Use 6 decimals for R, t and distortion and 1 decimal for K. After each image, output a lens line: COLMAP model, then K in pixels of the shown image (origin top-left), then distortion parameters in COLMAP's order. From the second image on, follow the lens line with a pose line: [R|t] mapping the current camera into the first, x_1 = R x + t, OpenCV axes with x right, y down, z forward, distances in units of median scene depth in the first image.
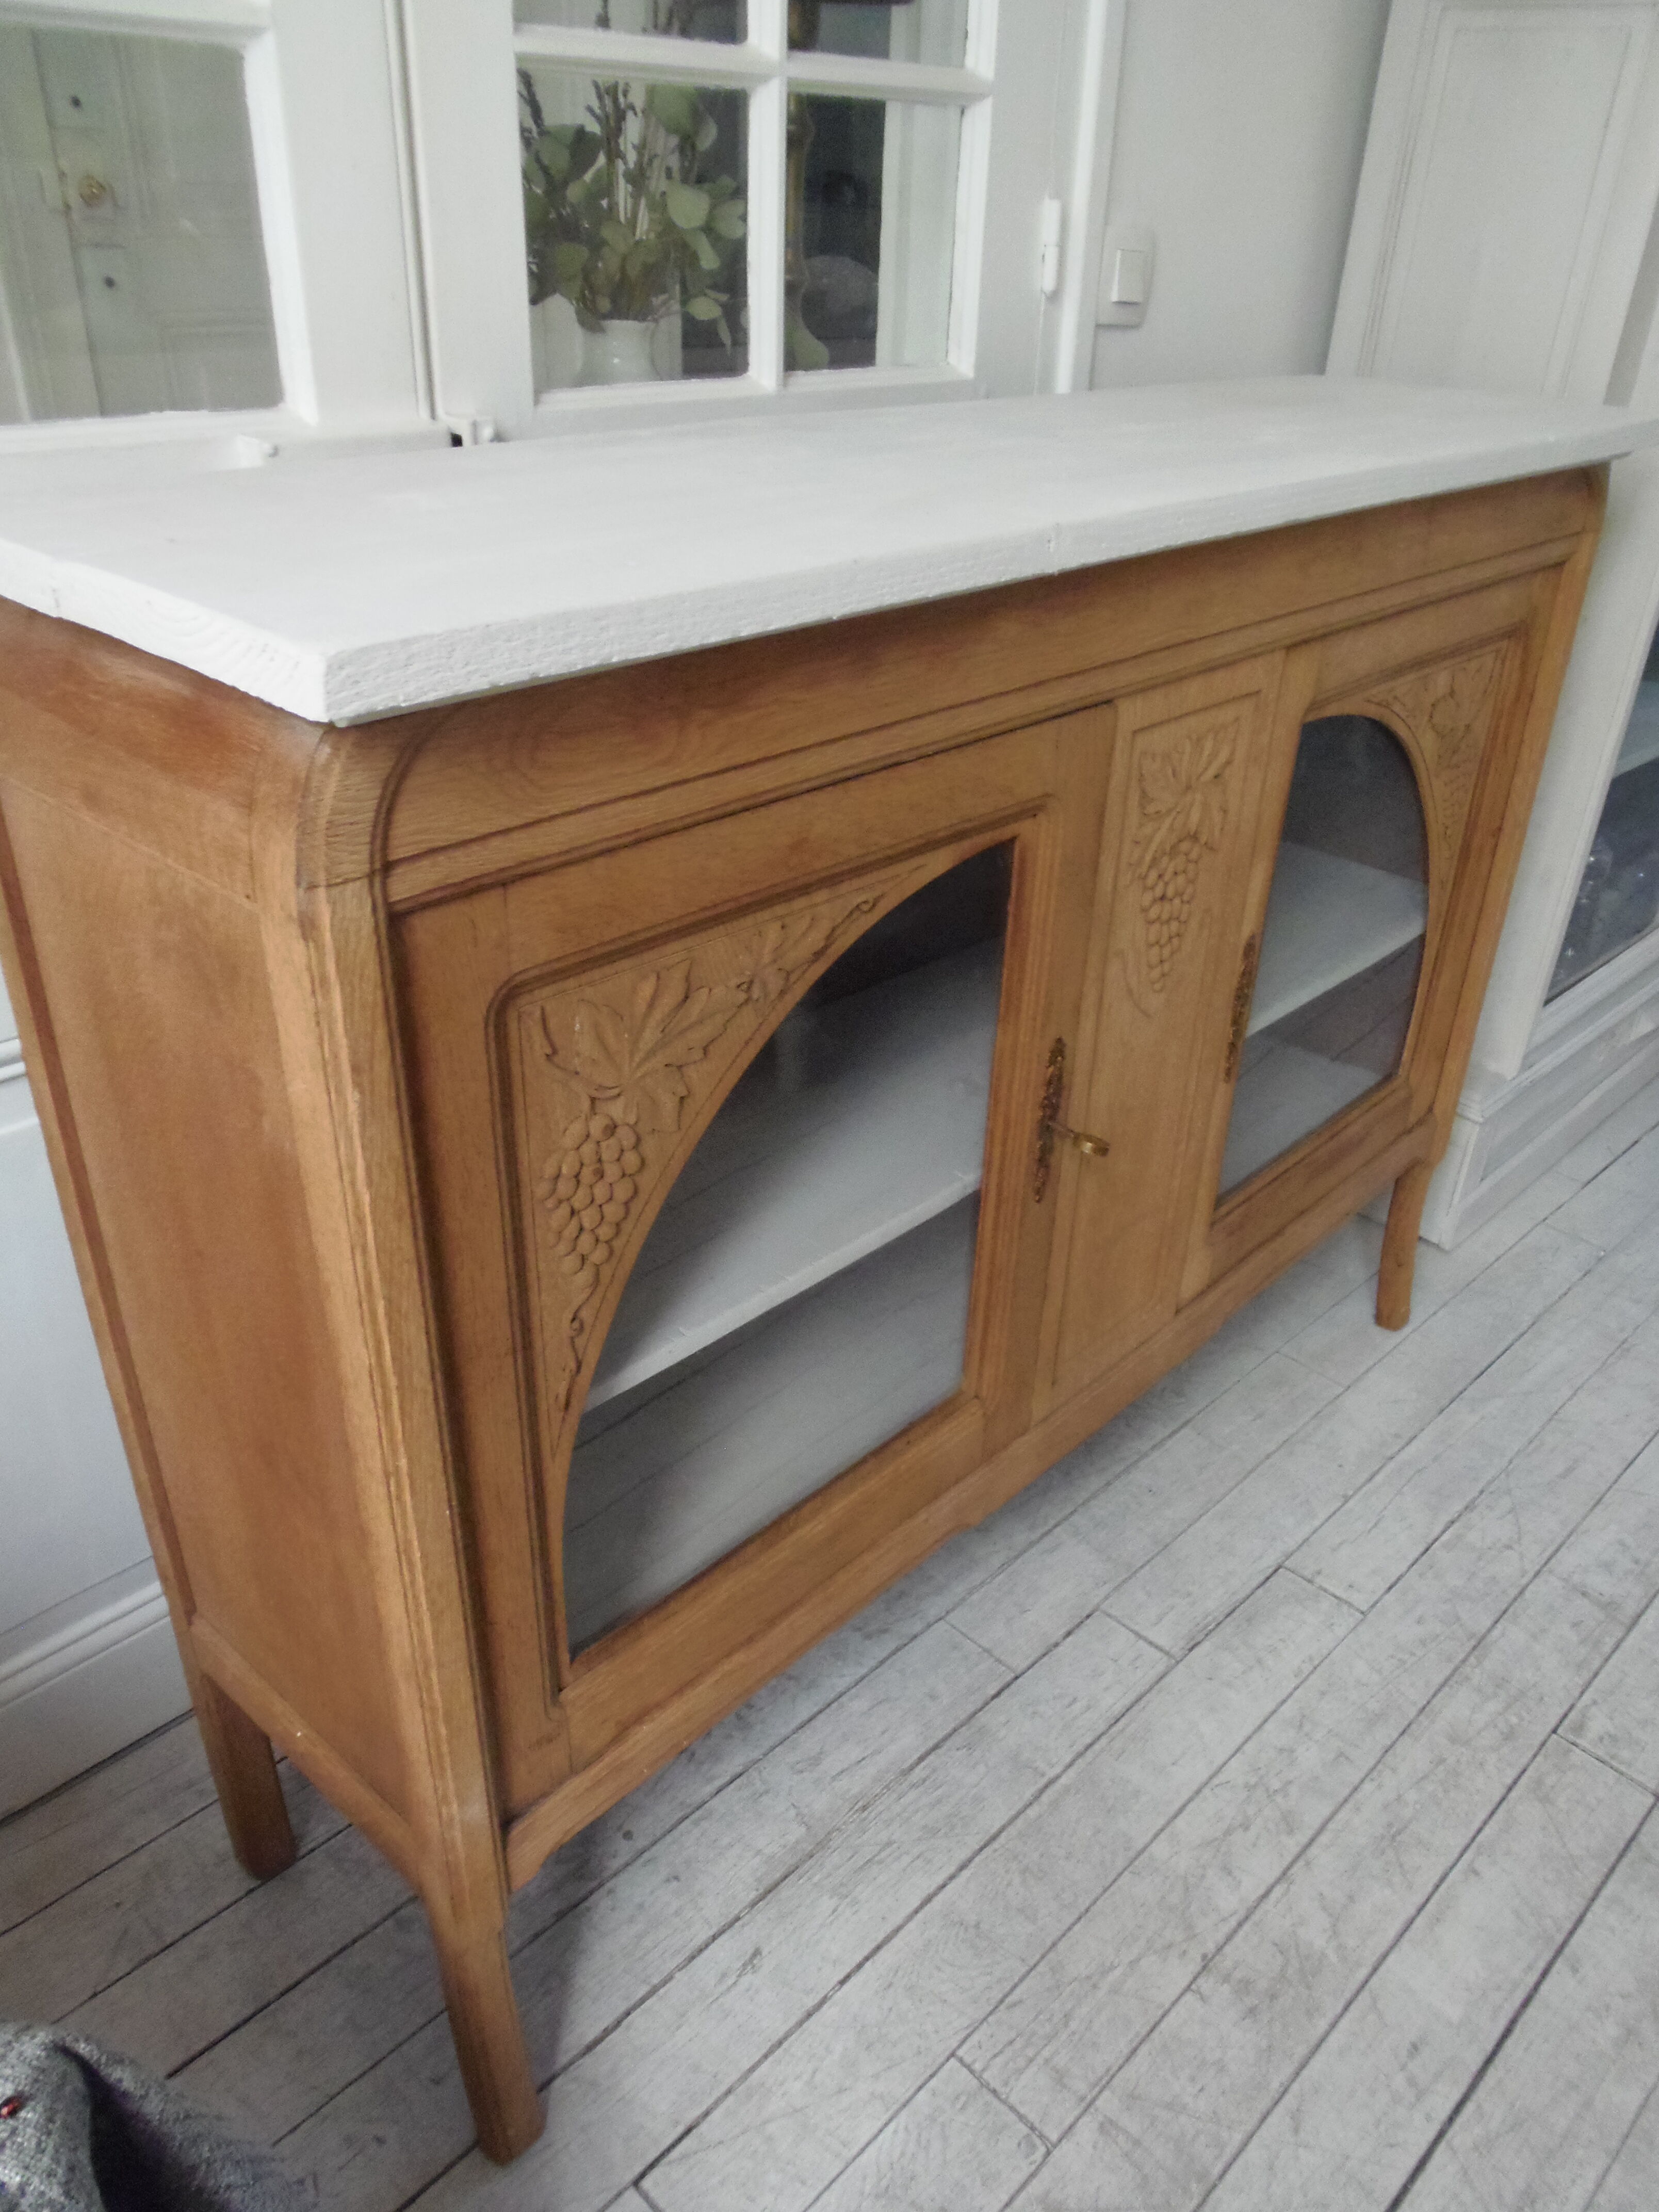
lens RADIAL K [[1637.9, 0, 847.2], [0, 1637.9, 1117.2], [0, 0, 1]] dist [-0.013722, 0.004524]
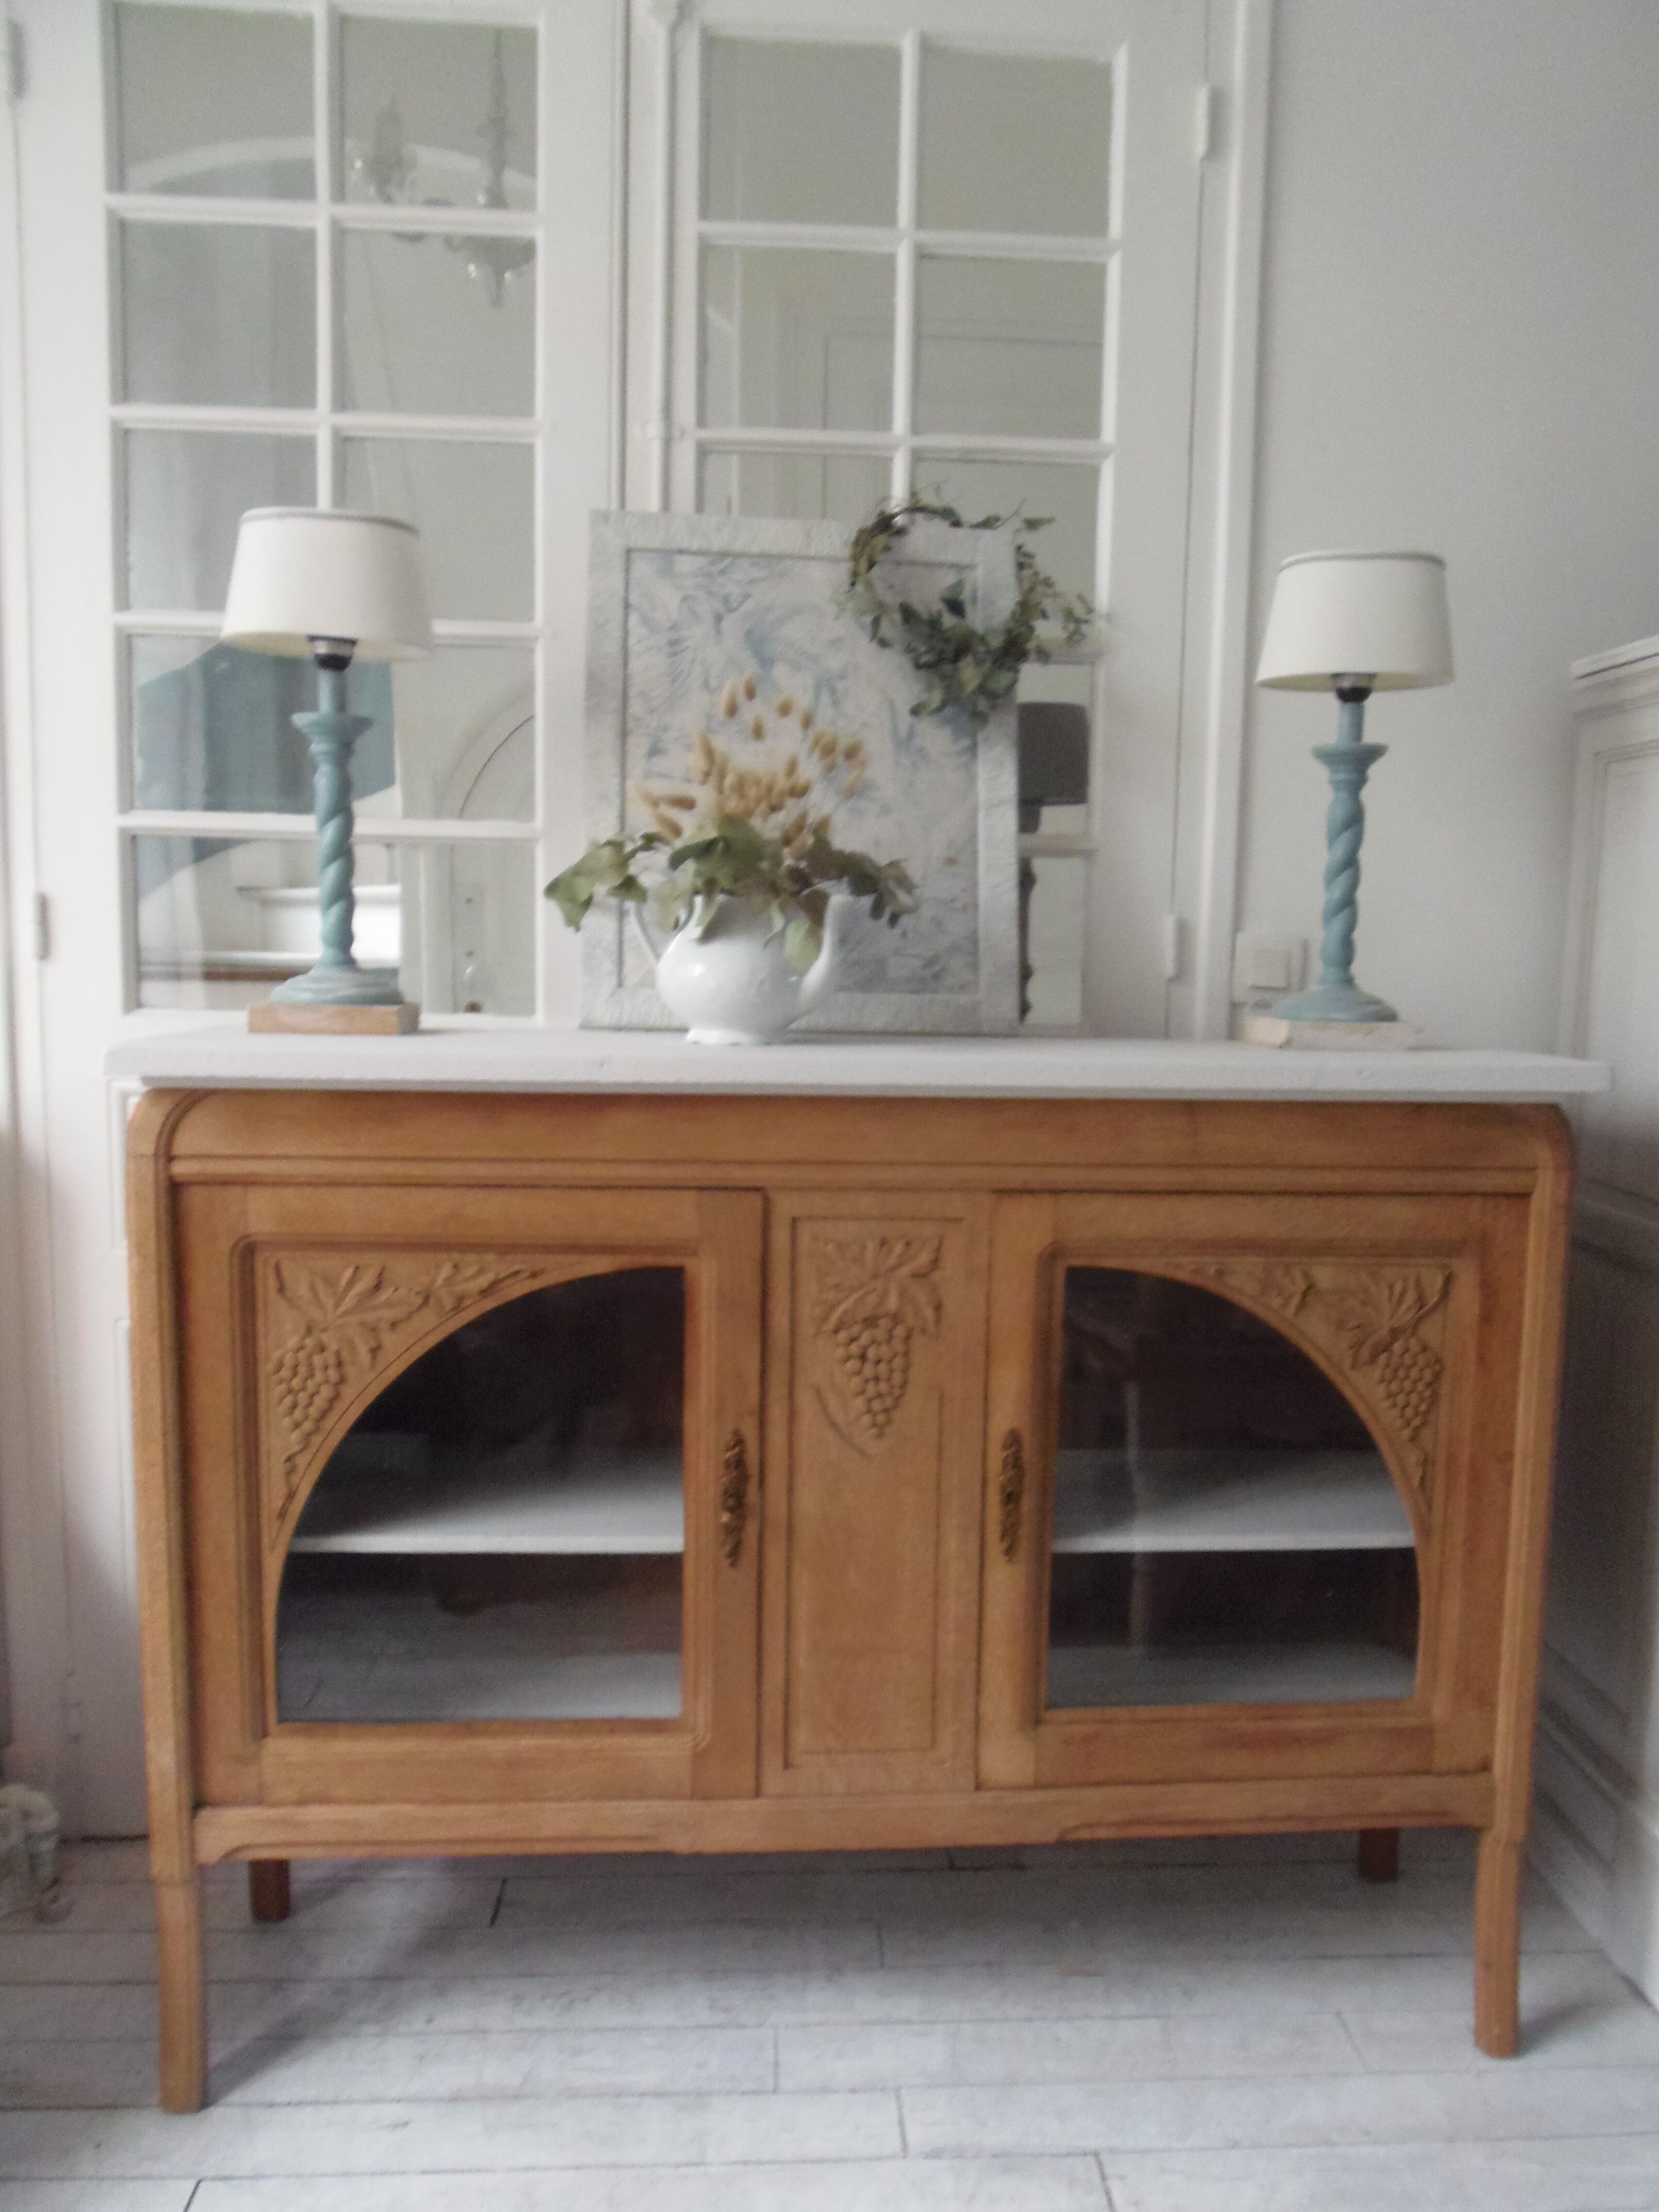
lens RADIAL K [[1637.9, 0, 864.4], [0, 1637.9, 1119.5], [0, 0, 1]] dist [-0.013722, 0.004524]
pose [[0.735551, 0.043468, -0.676073, 1.114975], [-0.327628, 0.896306, -0.298824, 0.090860], [0.592979, 0.441301, 0.673520, 0.027702]]
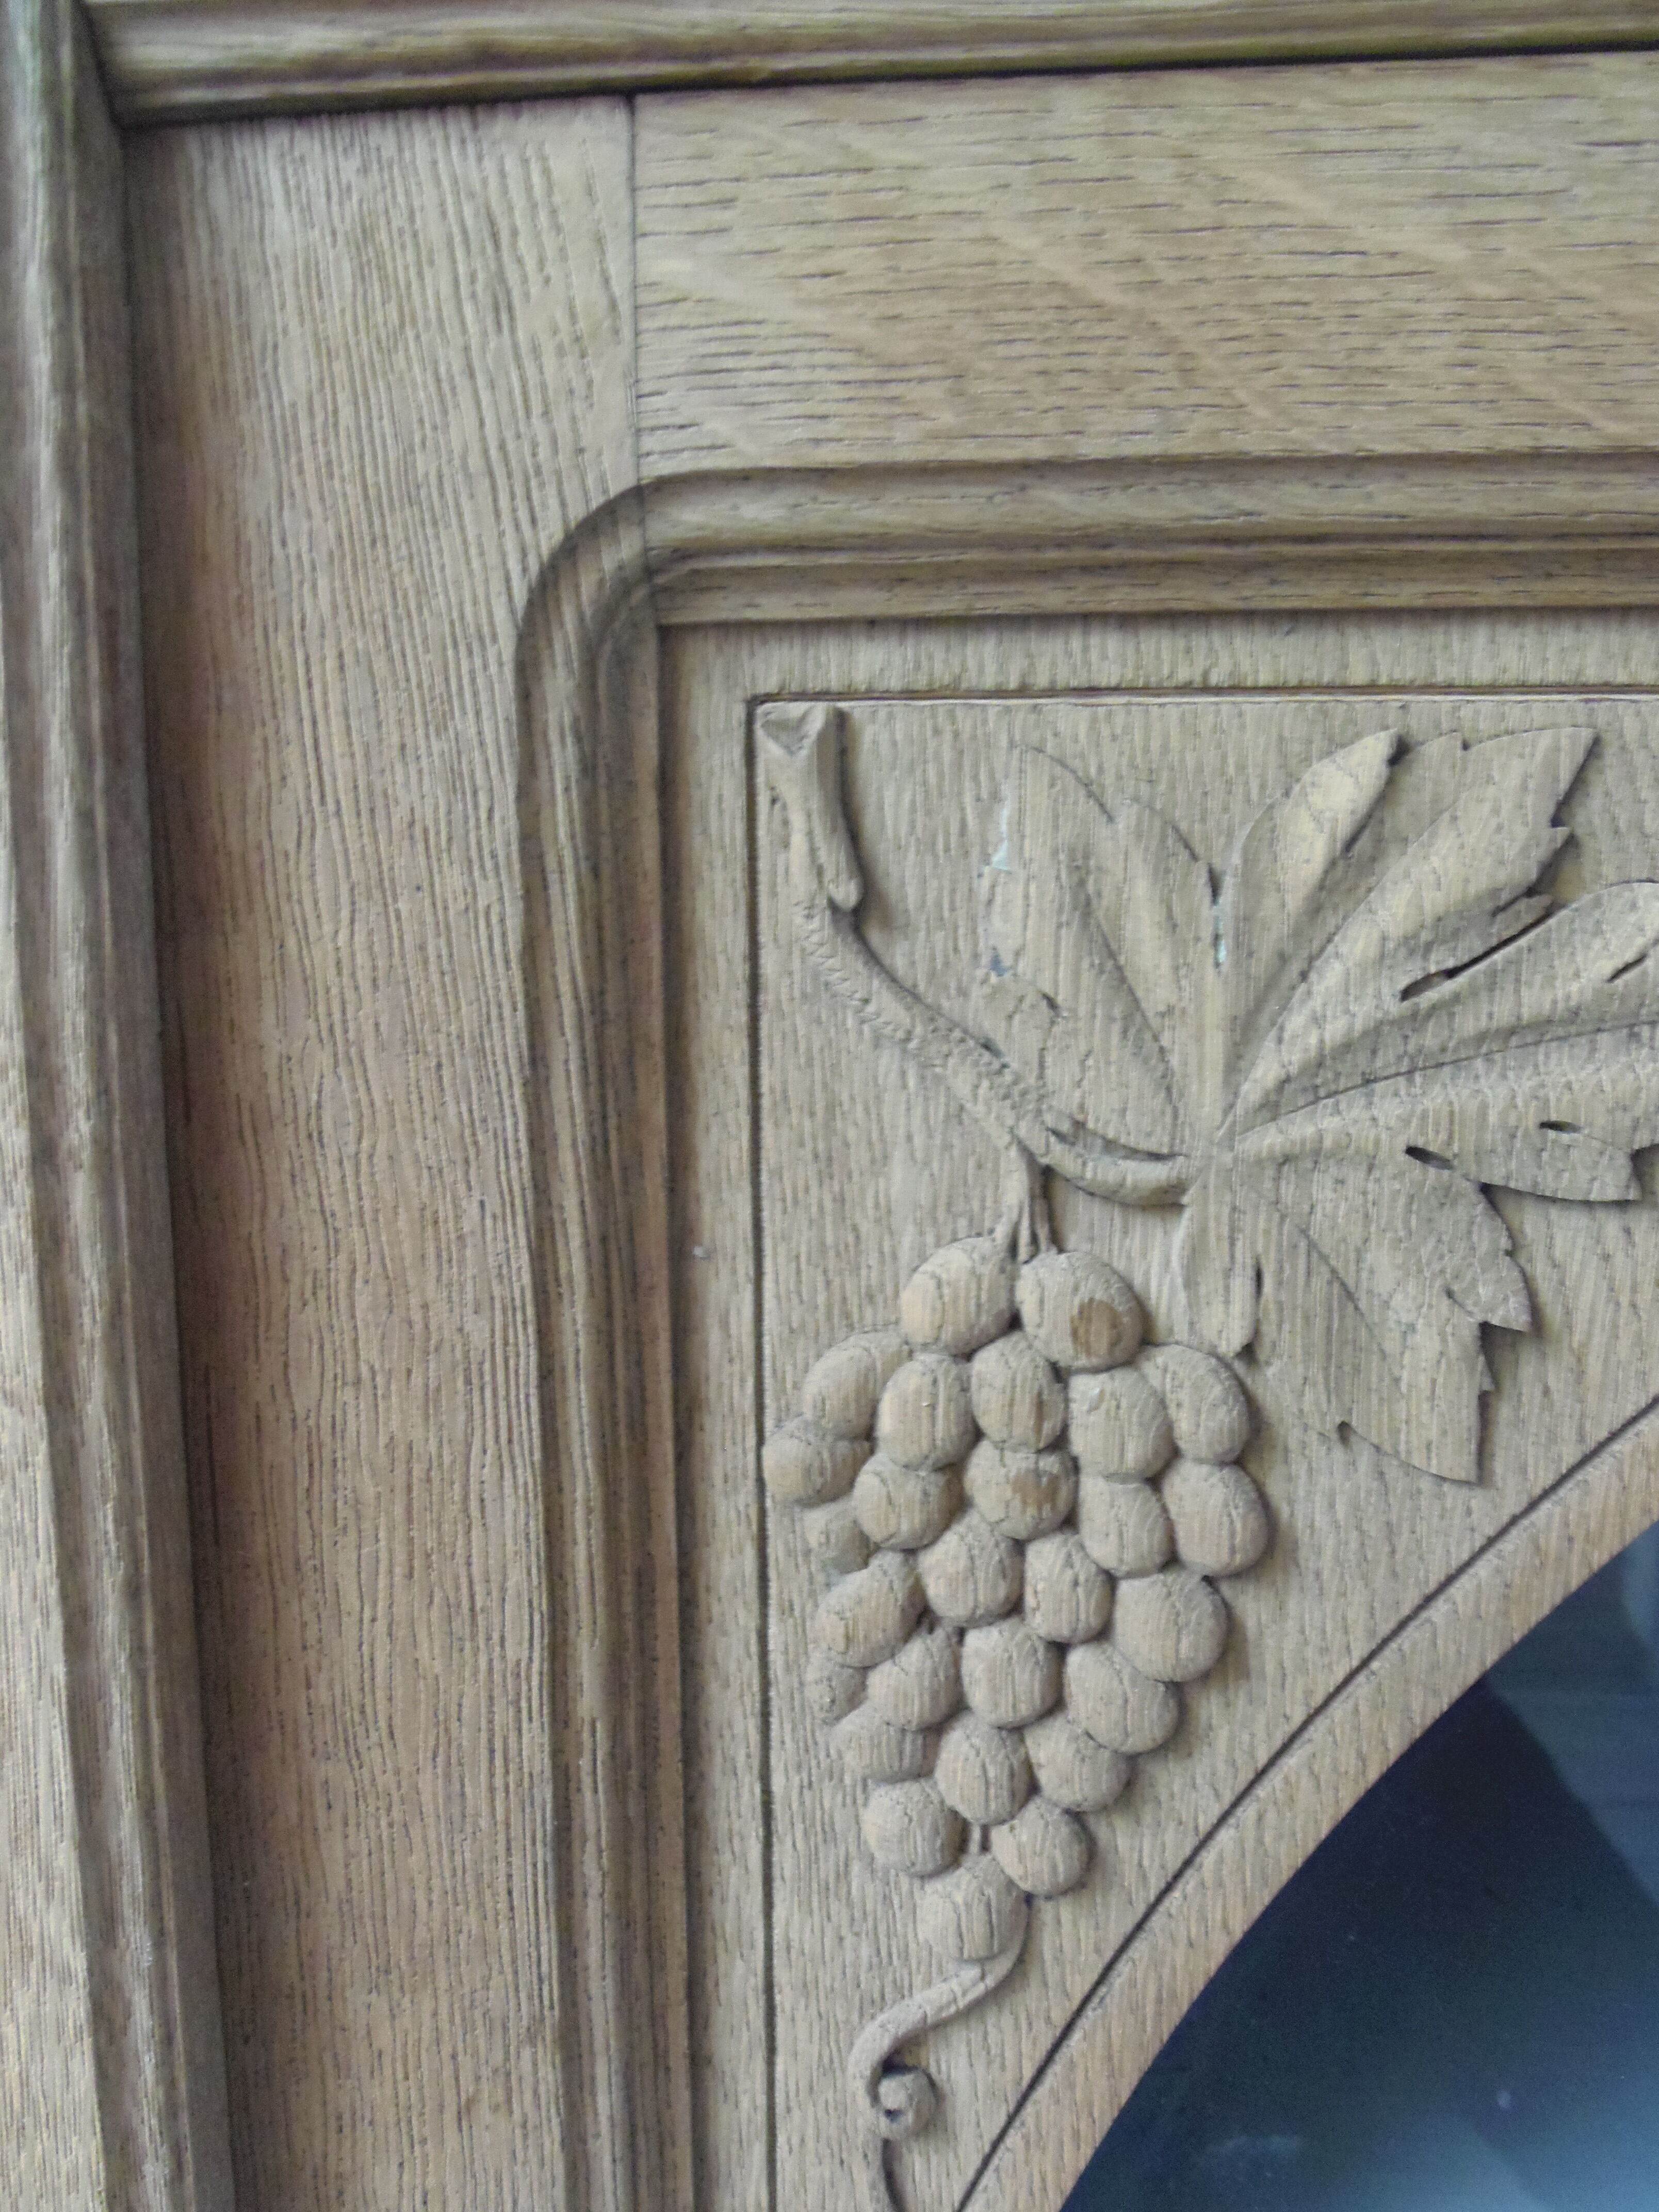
lens RADIAL K [[1637.9, 0, 848.3], [0, 1637.9, 1159.3], [0, 0, 1]] dist [-0.013722, 0.004524]
pose [[0.629125, 0.046020, -0.775941, 0.020307], [-0.357960, 0.903248, -0.236660, 0.043850], [0.689976, 0.426644, 0.584729, 0.603130]]
